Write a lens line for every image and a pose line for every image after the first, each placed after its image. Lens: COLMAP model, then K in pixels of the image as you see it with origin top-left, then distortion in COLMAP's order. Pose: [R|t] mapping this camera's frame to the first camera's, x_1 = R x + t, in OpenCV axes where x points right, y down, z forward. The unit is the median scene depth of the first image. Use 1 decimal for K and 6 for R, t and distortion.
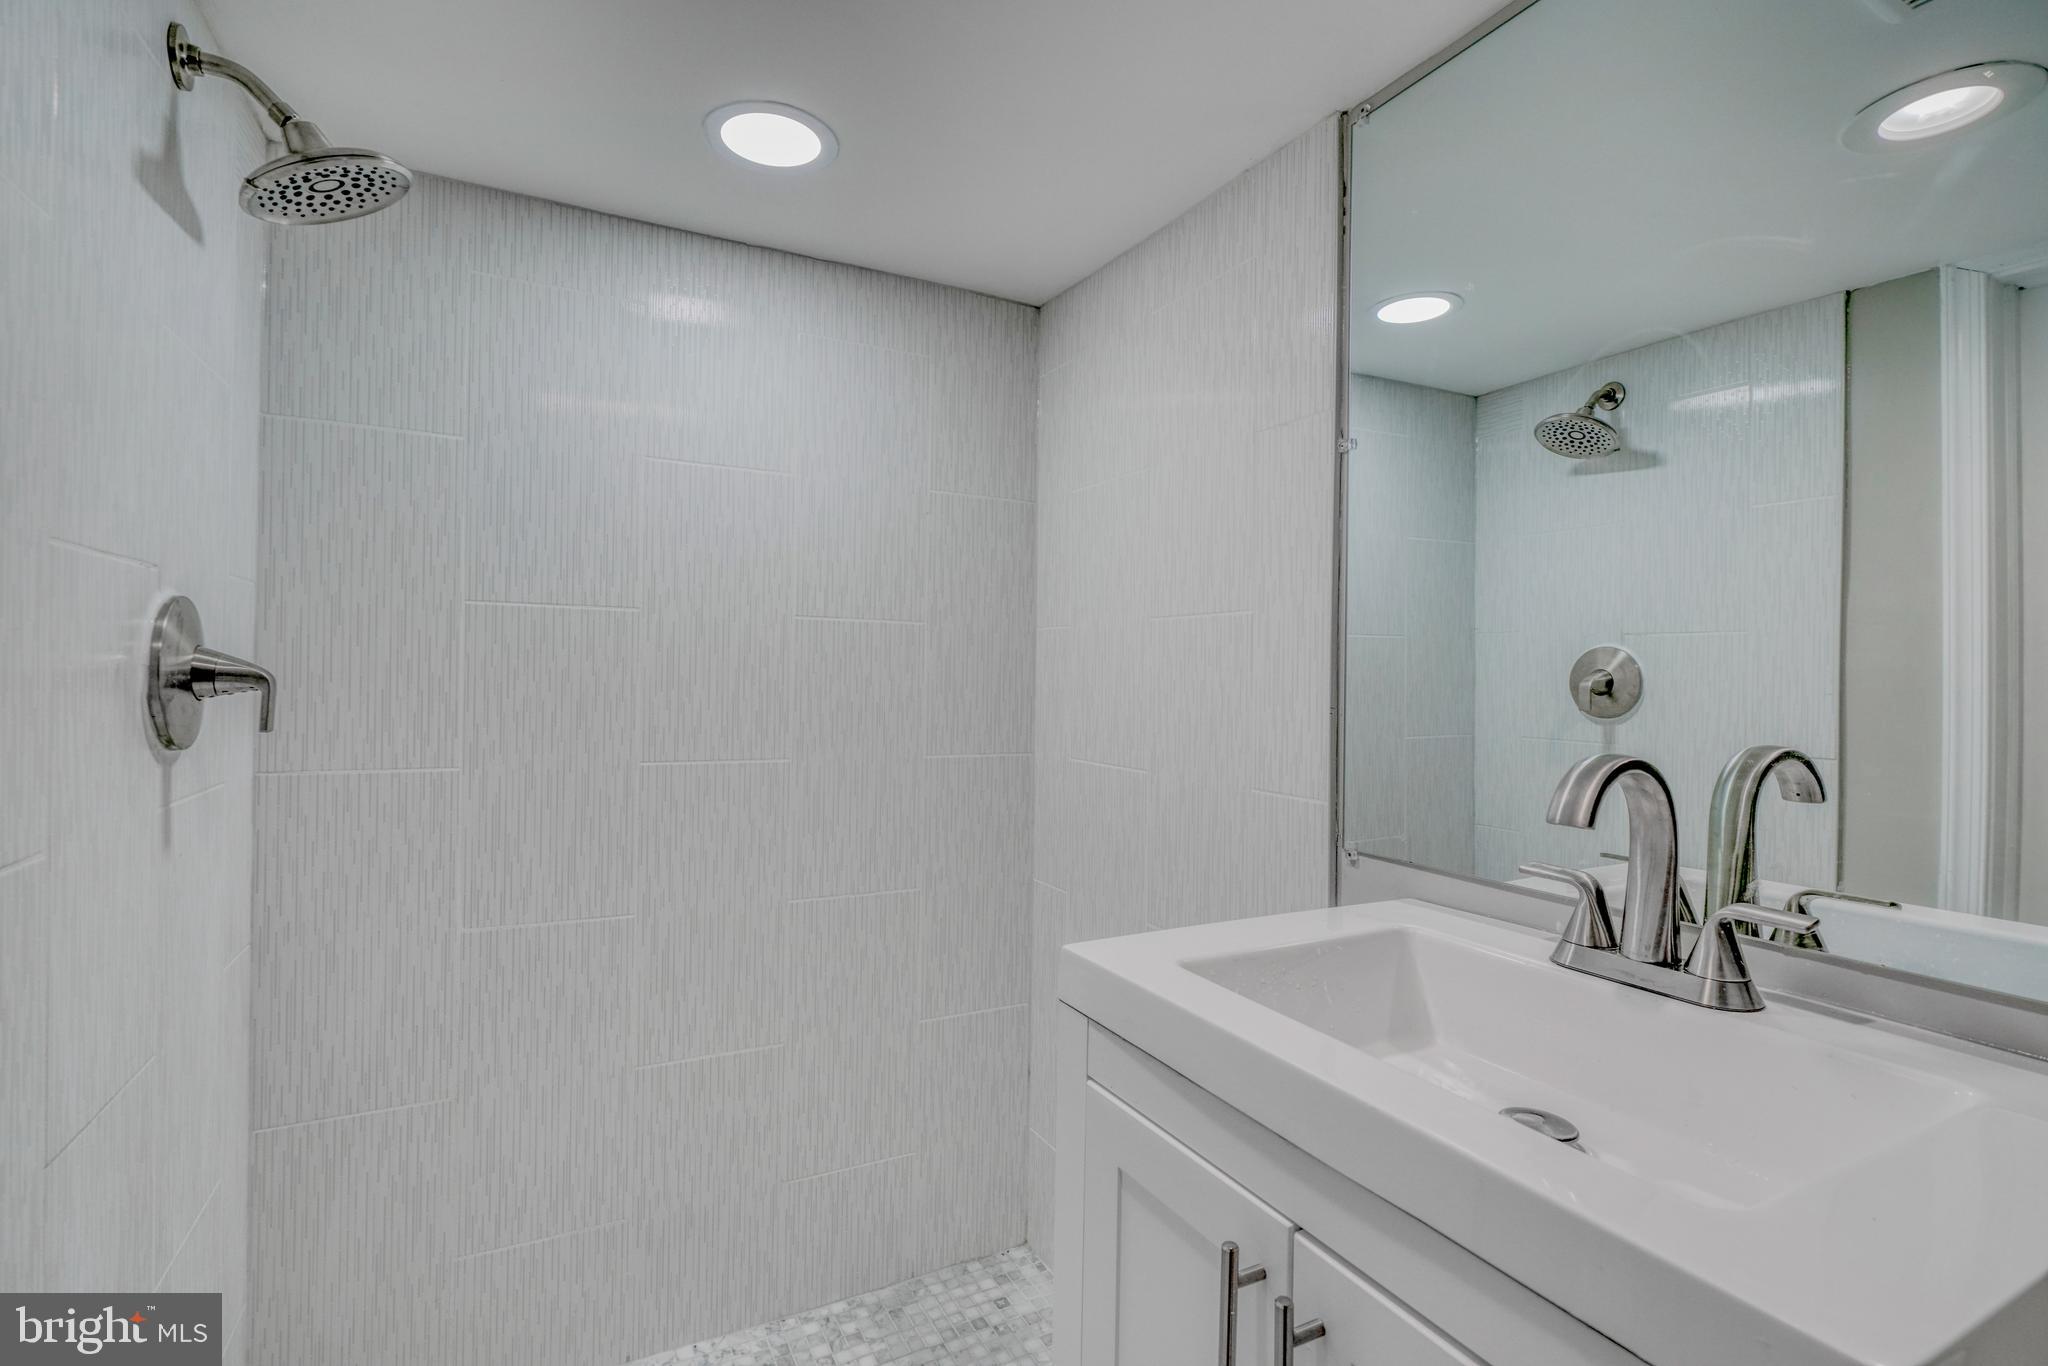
lens RADIAL K [[952.4, 0, 1022.9], [0, 952.4, 676.0], [0, 0, 1]] dist [-0.003974, 0.000316]
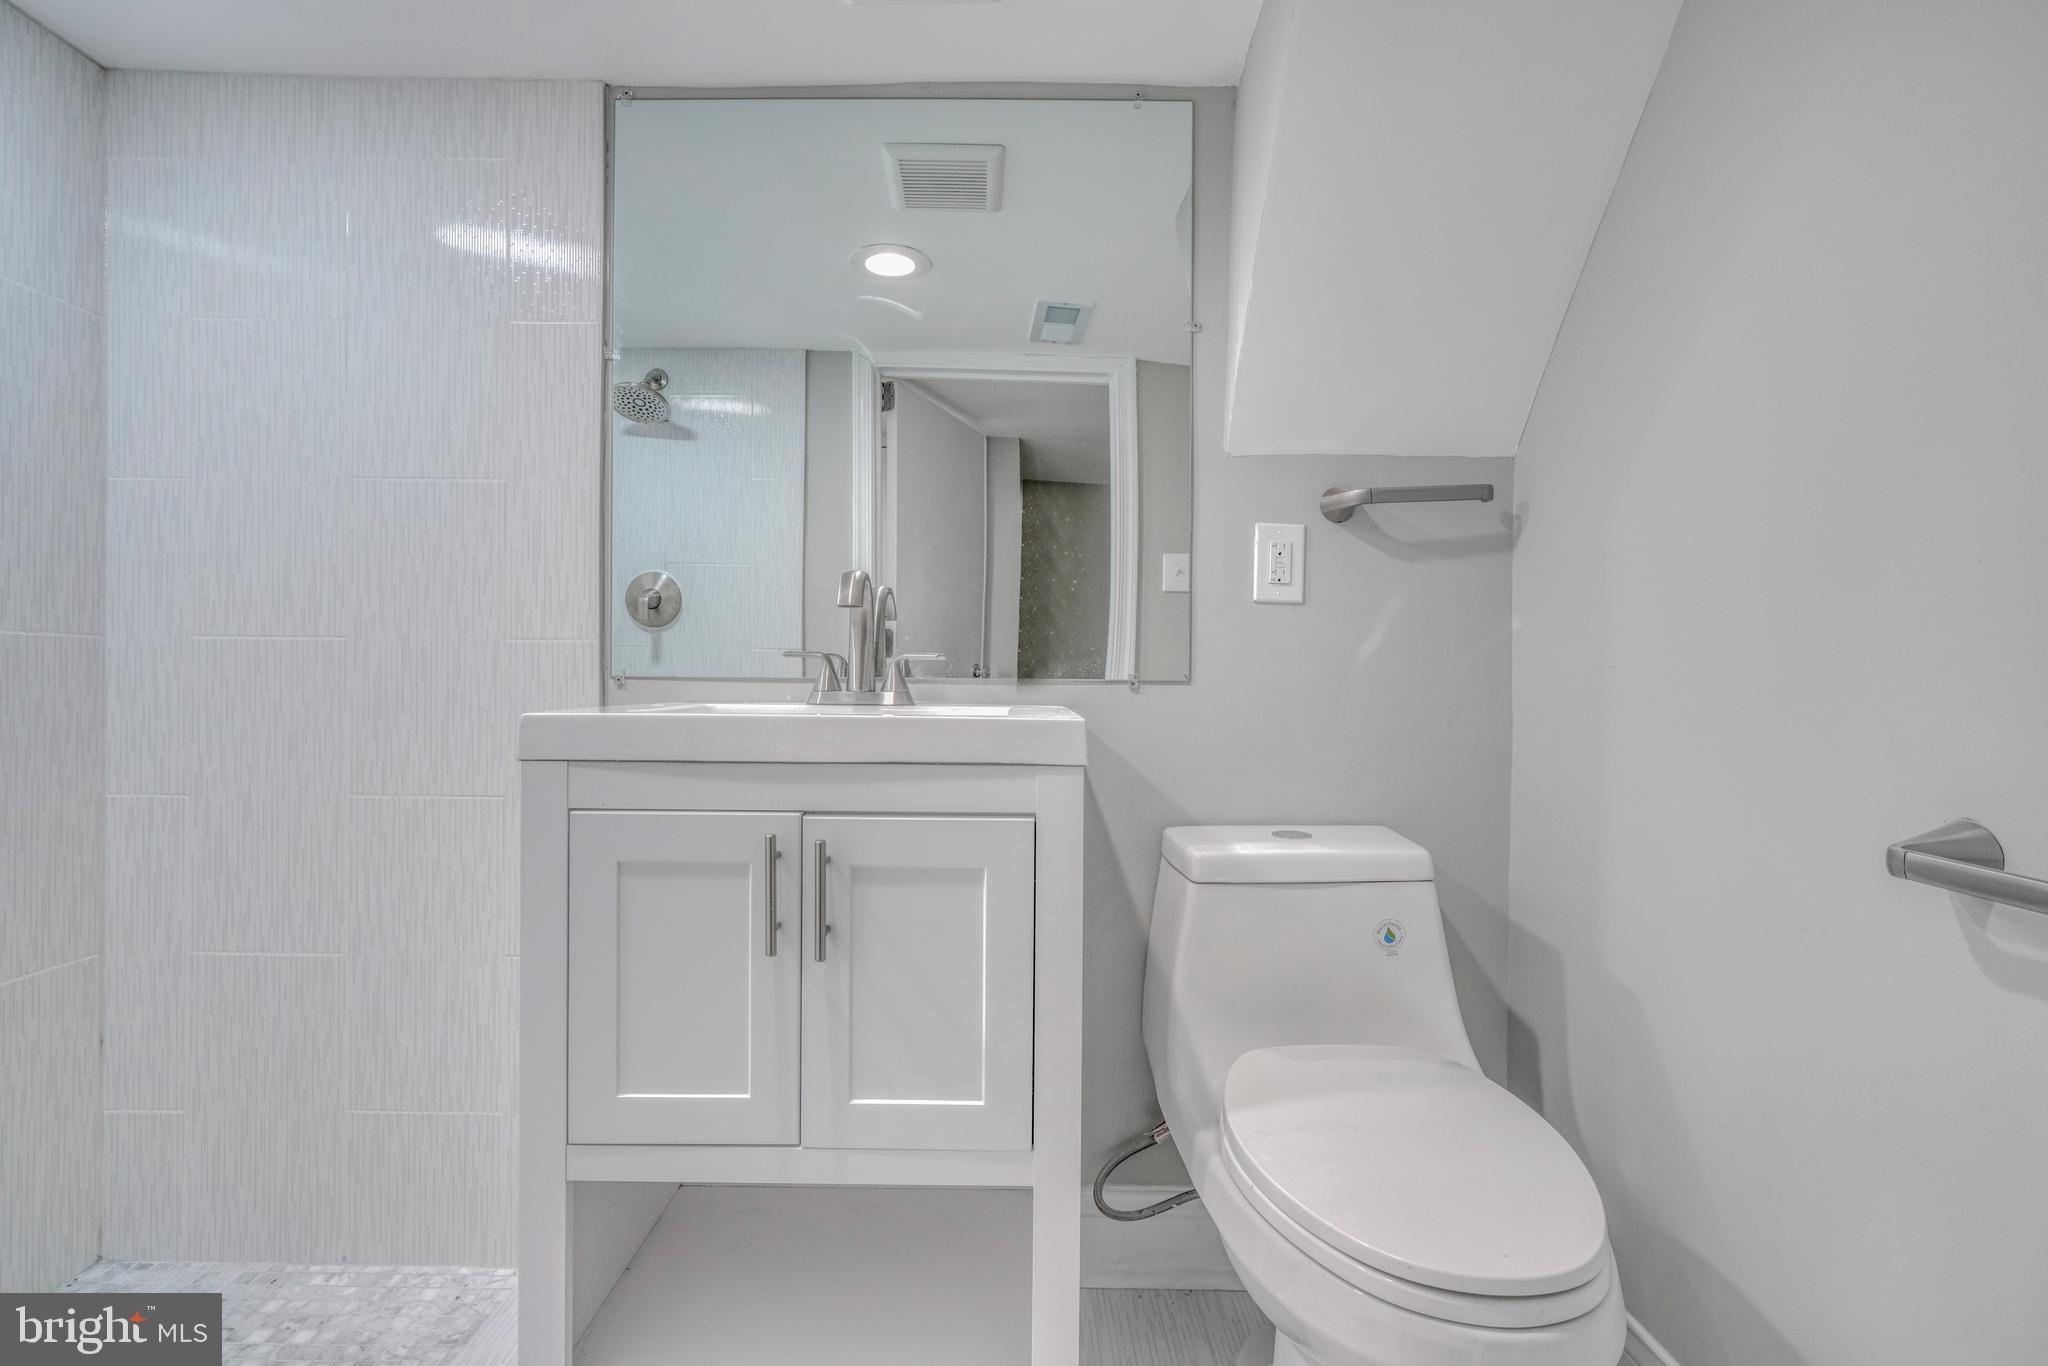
lens RADIAL K [[952.4, 0, 1009.5], [0, 952.4, 675.3], [0, 0, 1]] dist [-0.003974, 0.000316]
pose [[0.458178, -0.006322, 0.888838, -0.343926], [0.003146, 0.999980, 0.005491, 0.112830], [-0.888855, 0.000280, 0.458189, -0.023974]]
